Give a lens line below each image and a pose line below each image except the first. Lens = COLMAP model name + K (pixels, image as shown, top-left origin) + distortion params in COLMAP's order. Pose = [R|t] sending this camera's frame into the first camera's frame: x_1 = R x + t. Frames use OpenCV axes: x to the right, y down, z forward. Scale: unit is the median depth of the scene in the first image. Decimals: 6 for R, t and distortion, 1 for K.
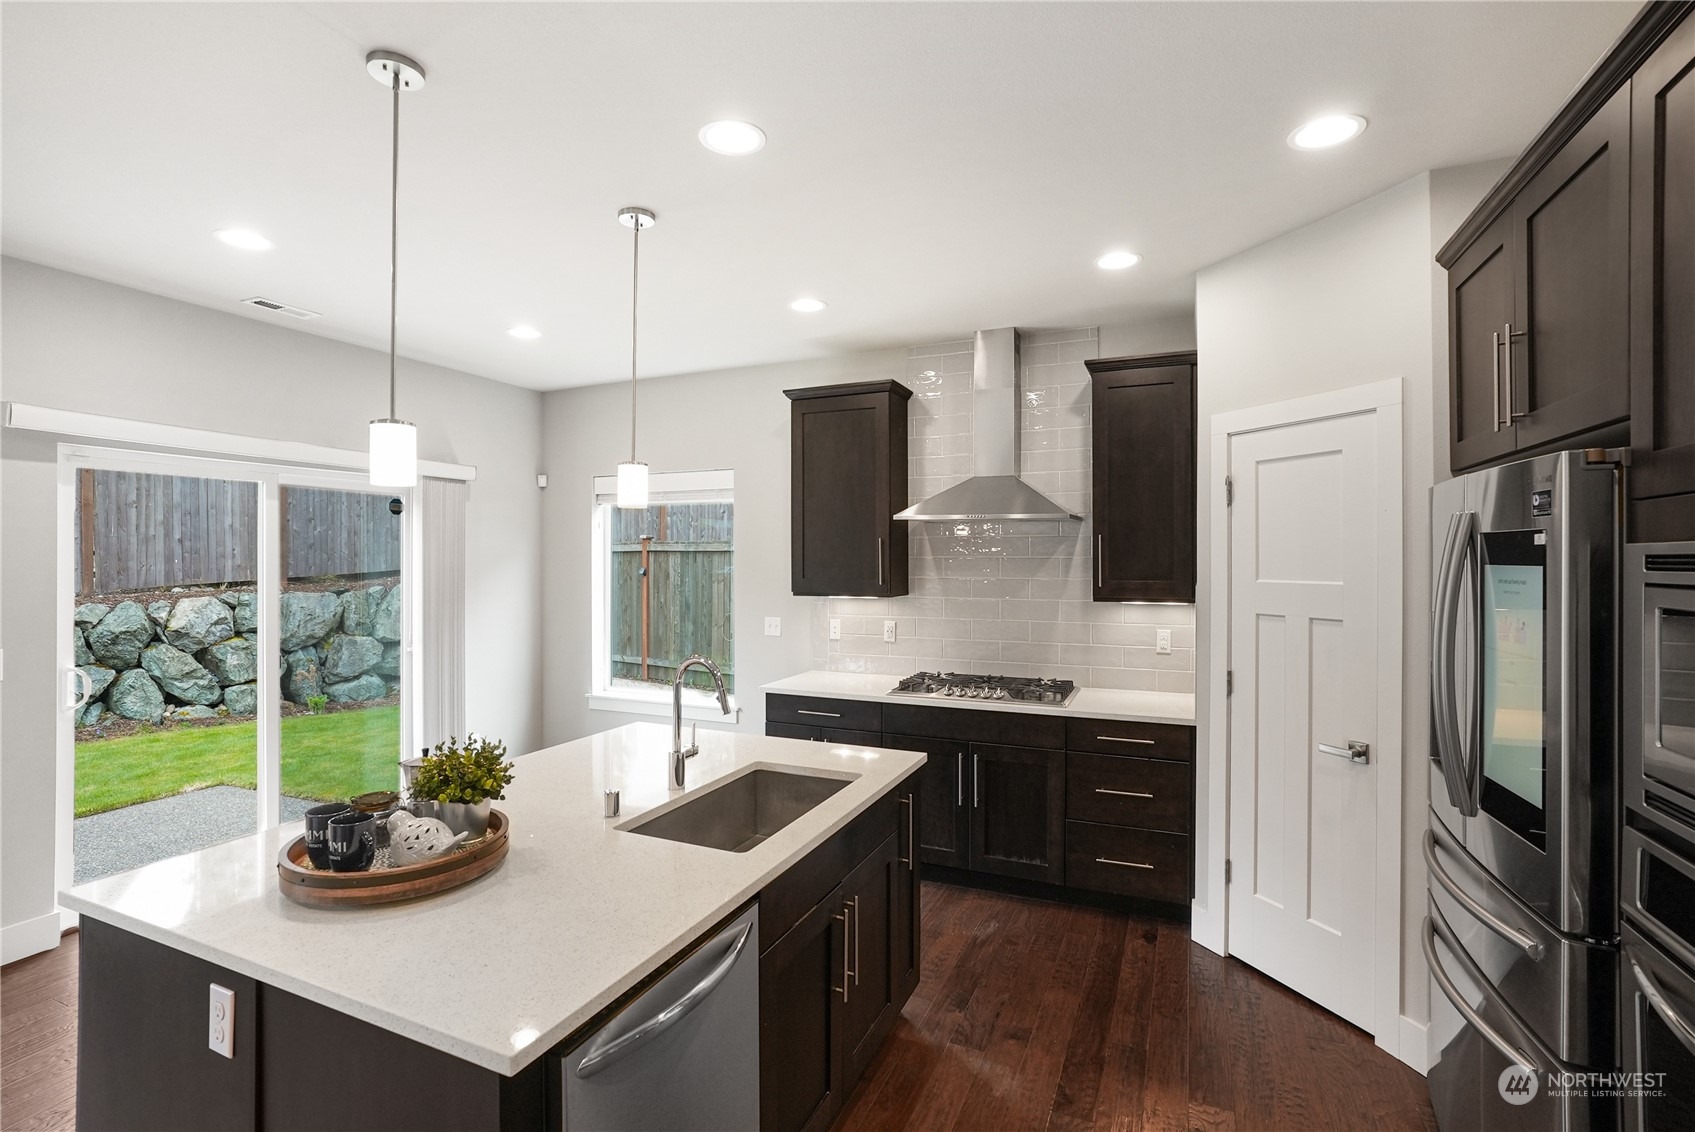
lens RADIAL K [[787.6, 0, 847.2], [0, 787.6, 557.4], [0, 0, 1]] dist [-0.069161, 0.029336]
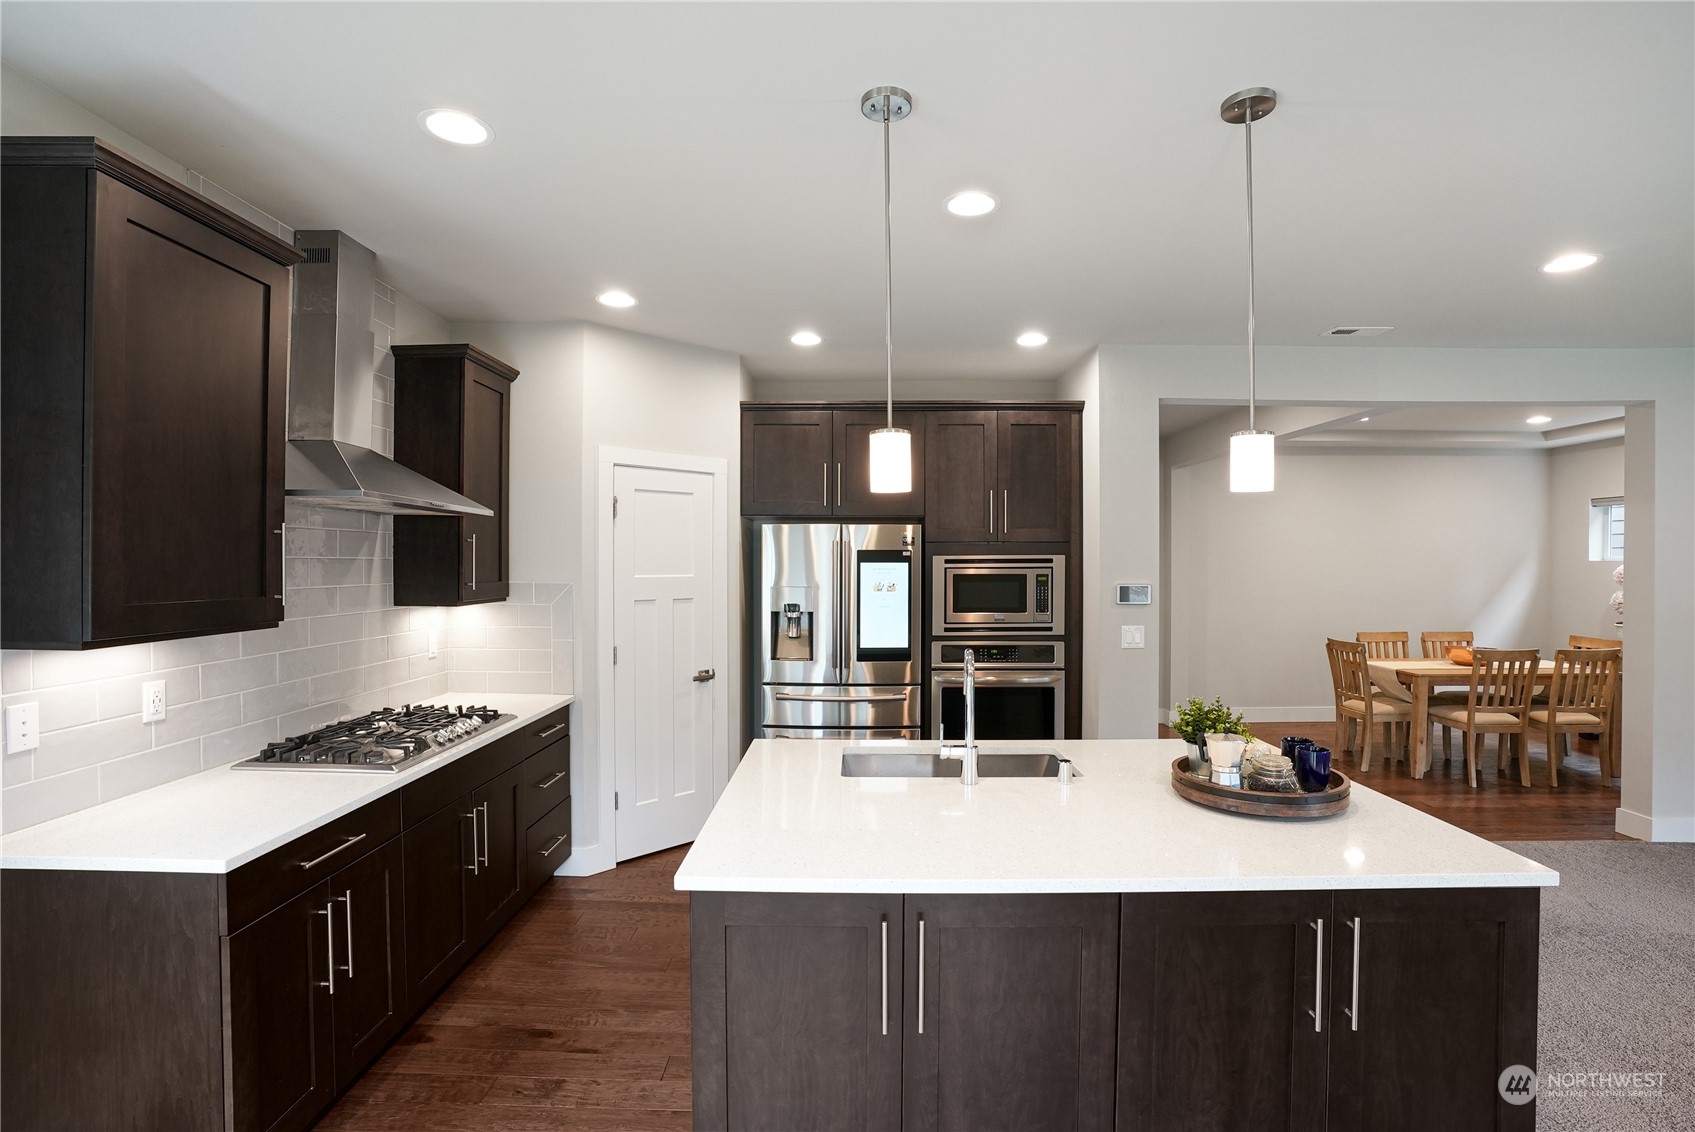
lens RADIAL K [[788.3, 0, 847.5], [0, 788.3, 566.0], [0, 0, 1]] dist [-0.040406, 0.000216]
pose [[-0.386308, -0.013251, 0.922275, -0.745582], [-0.005020, 0.999912, 0.012264, -0.005232], [-0.922356, 0.000108, -0.386340, 0.997318]]
